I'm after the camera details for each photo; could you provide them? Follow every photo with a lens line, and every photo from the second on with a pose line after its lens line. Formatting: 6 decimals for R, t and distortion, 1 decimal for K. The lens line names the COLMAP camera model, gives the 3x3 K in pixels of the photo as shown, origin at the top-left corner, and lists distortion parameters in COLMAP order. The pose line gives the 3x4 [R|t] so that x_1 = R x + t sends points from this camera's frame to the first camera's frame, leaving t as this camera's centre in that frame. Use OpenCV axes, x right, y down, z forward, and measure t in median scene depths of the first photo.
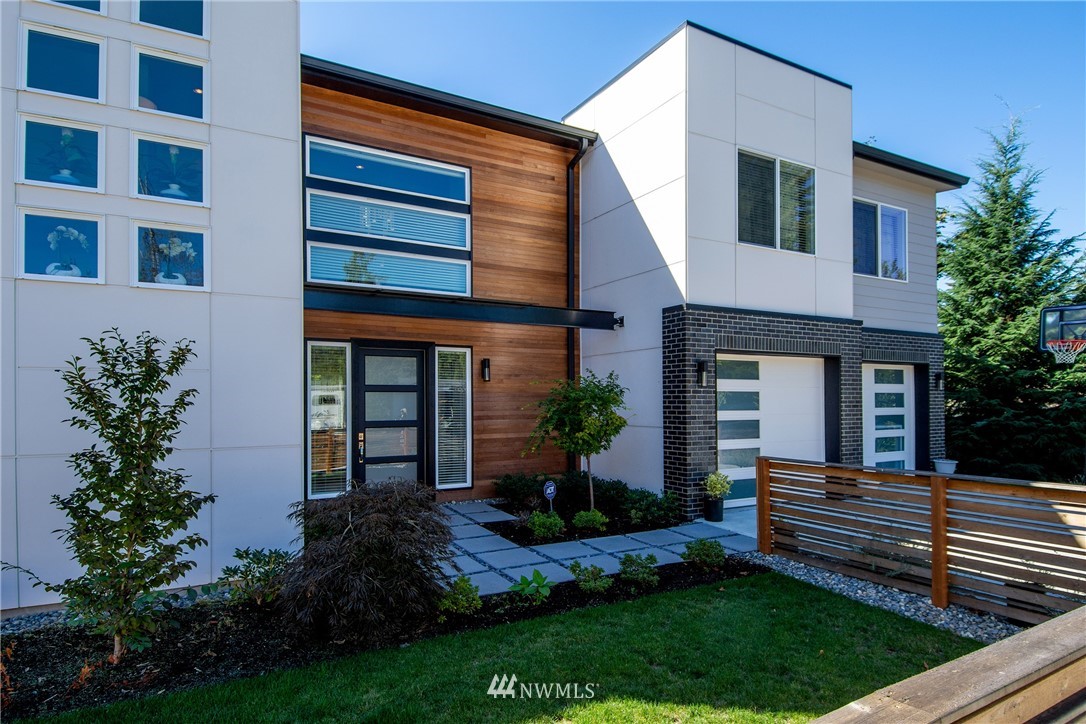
lens RADIAL K [[597.6, 0, 544.4], [0, 597.6, 392.9], [0, 0, 1]] dist [0.000258, -0.000126]
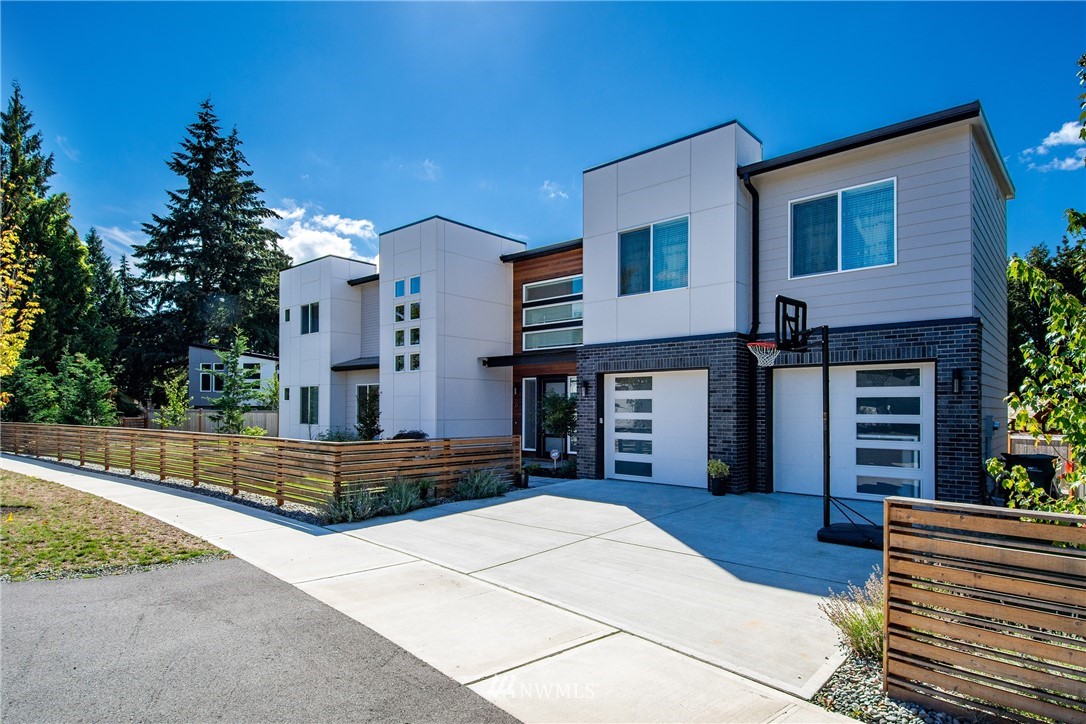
lens RADIAL K [[597.6, 0, 544.4], [0, 597.6, 392.9], [0, 0, 1]] dist [0.000258, -0.000126]
pose [[0.324503, -0.022931, -0.945607, 1.542717], [0.003598, 0.999729, -0.023008, 0.014839], [0.945878, 0.004064, 0.324497, 0.335015]]
